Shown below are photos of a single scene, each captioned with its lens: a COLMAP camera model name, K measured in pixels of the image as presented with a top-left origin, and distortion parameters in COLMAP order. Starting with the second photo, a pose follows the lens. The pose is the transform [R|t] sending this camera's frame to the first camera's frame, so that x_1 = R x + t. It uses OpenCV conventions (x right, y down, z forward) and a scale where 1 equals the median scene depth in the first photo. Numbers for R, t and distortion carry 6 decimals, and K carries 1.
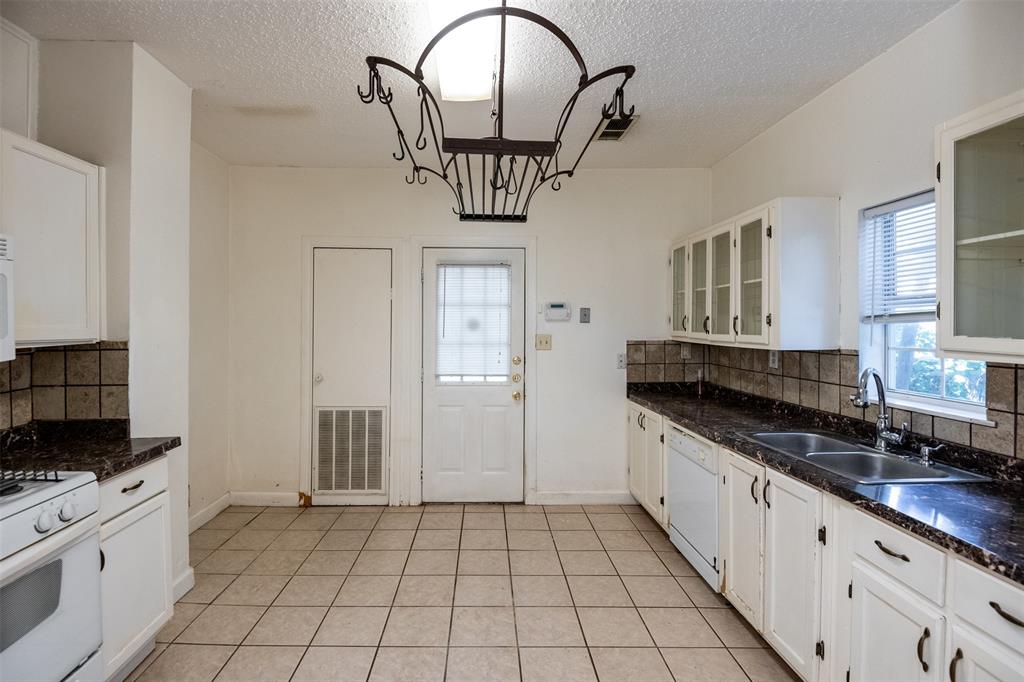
lens RADIAL K [[473.4, 0, 510.7], [0, 473.4, 324.4], [0, 0, 1]] dist [0.000521, -0.012291]
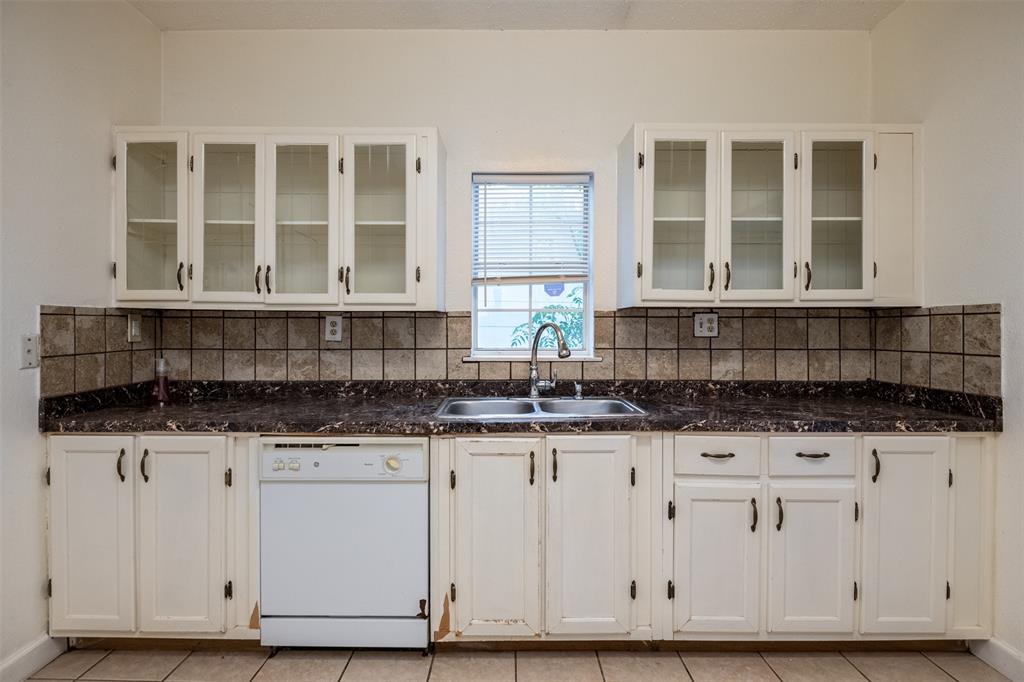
lens RADIAL K [[479.7, 0, 510.6], [0, 479.7, 327.0], [0, 0, 1]] dist [0.002556, -0.000010]
pose [[0.079477, -0.006024, 0.996818, -0.271200], [-0.003651, 0.999973, 0.006334, 0.078514], [-0.996830, -0.004143, 0.079453, 0.807821]]
